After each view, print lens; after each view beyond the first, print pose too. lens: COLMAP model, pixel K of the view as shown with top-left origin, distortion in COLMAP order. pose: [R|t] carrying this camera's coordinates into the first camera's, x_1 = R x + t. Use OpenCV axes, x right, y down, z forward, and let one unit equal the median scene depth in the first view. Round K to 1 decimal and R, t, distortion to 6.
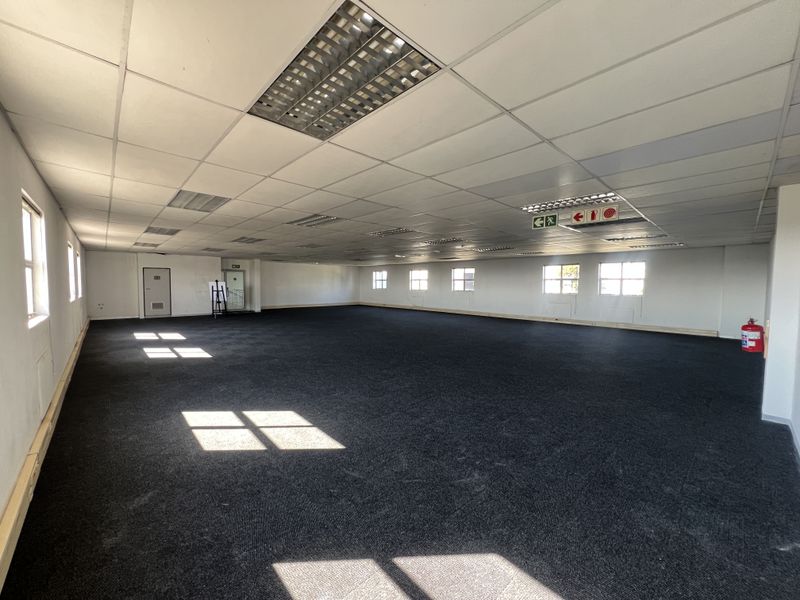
lens RADIAL K [[321.4, 0, 393.5], [0, 321.4, 302.3], [0, 0, 1]] dist [-0.002808, 0.001508]
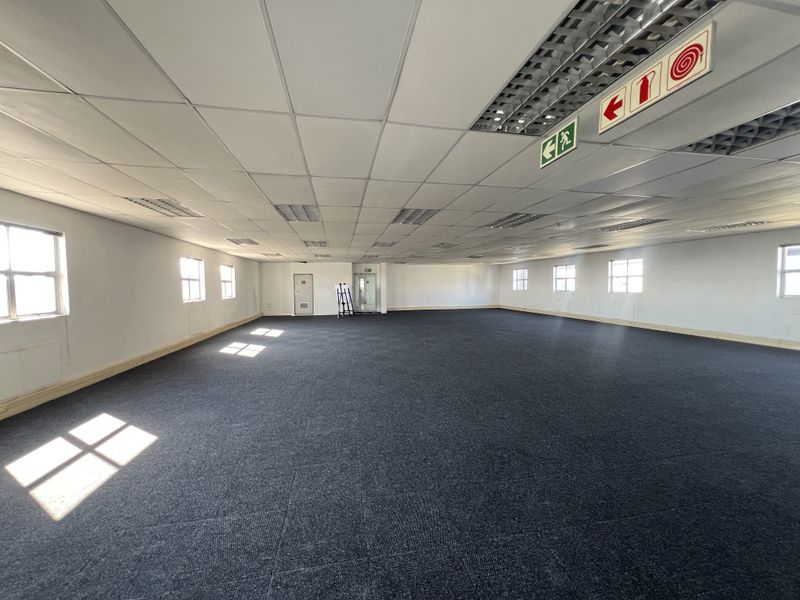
lens RADIAL K [[321.4, 0, 383.4], [0, 321.4, 300.7], [0, 0, 1]] dist [-0.002808, 0.001508]
pose [[0.850814, 0.010526, -0.525361, 0.131667], [-0.016033, 0.999854, -0.005932, -0.004994], [0.525222, 0.013470, 0.850859, 0.124454]]
